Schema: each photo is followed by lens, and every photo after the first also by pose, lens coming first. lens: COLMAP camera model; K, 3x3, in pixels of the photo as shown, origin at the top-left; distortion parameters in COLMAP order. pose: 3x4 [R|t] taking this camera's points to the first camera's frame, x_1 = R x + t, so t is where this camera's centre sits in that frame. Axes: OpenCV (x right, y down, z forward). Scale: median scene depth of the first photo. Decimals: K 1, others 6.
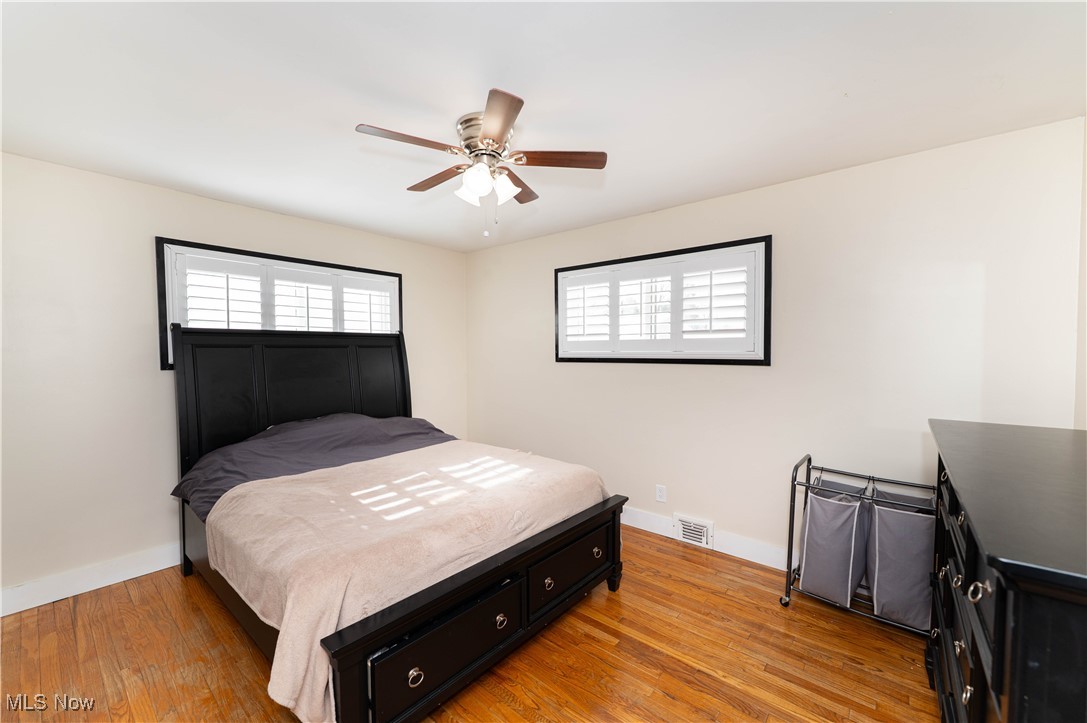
lens RADIAL K [[435.3, 0, 543.5], [0, 435.3, 361.5], [0, 0, 1]] dist [-0.001489, -0.000371]
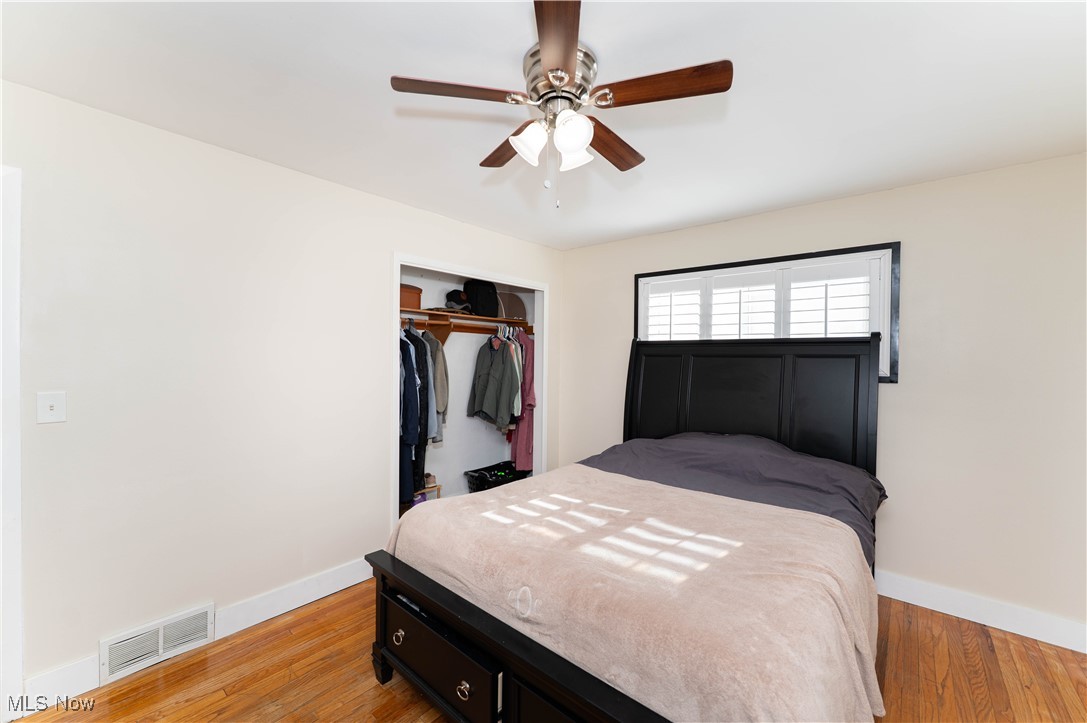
lens RADIAL K [[435.3, 0, 543.5], [0, 435.3, 361.5], [0, 0, 1]] dist [-0.001489, -0.000371]
pose [[-0.016901, 0.012594, -0.999778, 0.412343], [-0.037560, 0.999207, 0.013222, -0.021253], [0.999151, 0.037776, -0.016415, 0.659588]]
